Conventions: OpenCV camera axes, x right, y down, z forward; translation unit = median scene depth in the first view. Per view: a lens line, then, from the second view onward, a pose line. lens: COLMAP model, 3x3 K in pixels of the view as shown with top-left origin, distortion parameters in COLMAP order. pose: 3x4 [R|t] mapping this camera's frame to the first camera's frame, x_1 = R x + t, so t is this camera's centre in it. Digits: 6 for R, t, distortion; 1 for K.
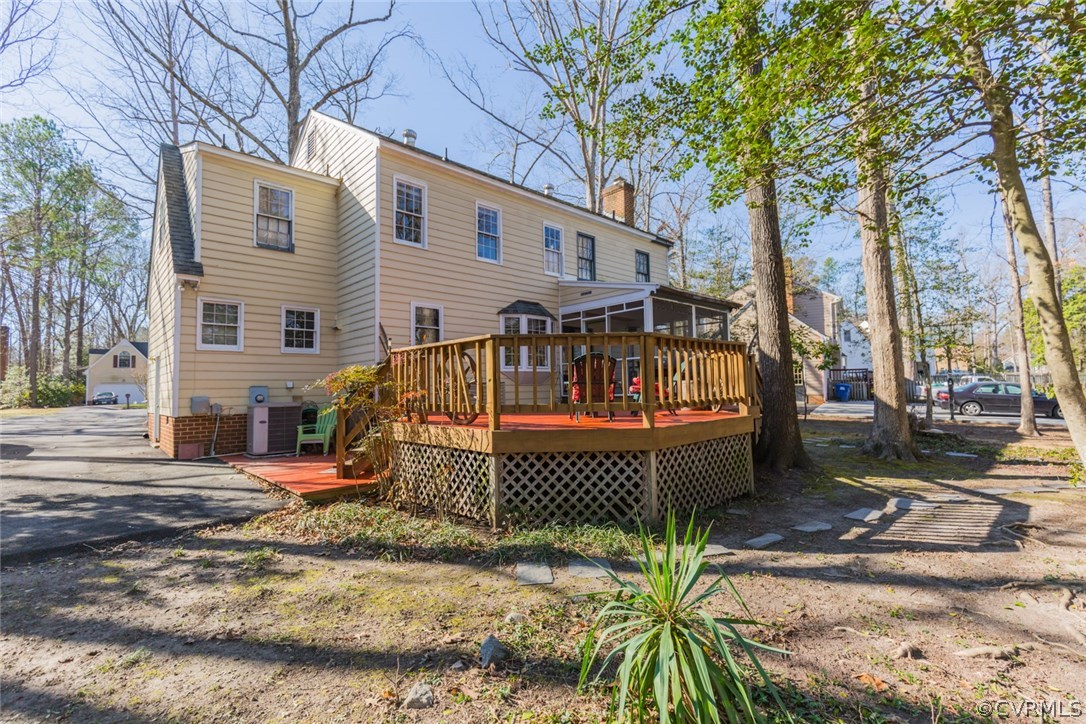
lens RADIAL K [[491.5, 0, 542.6], [0, 491.5, 359.2], [0, 0, 1]] dist [0.003845, -0.000043]
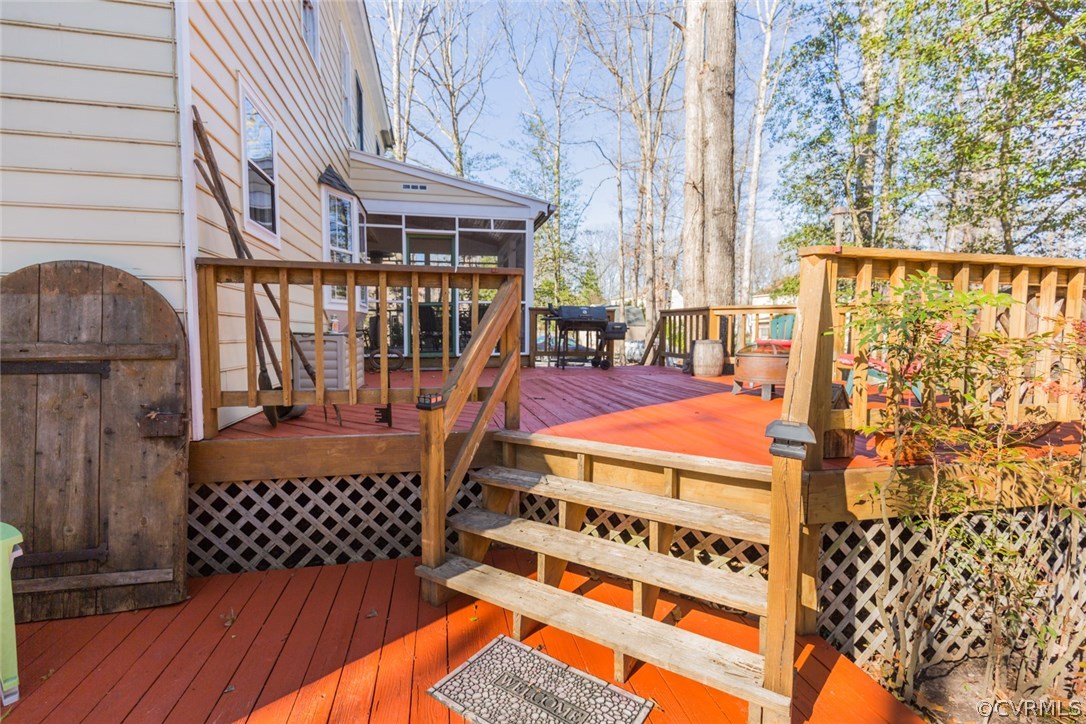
lens RADIAL K [[491.5, 0, 542.1], [0, 491.5, 361.6], [0, 0, 1]] dist [0.003845, -0.000043]
pose [[0.516874, -0.027251, 0.855627, -0.353064], [-0.066772, 0.995165, 0.072032, 0.022893], [-0.853453, -0.094363, 0.512556, 0.568501]]
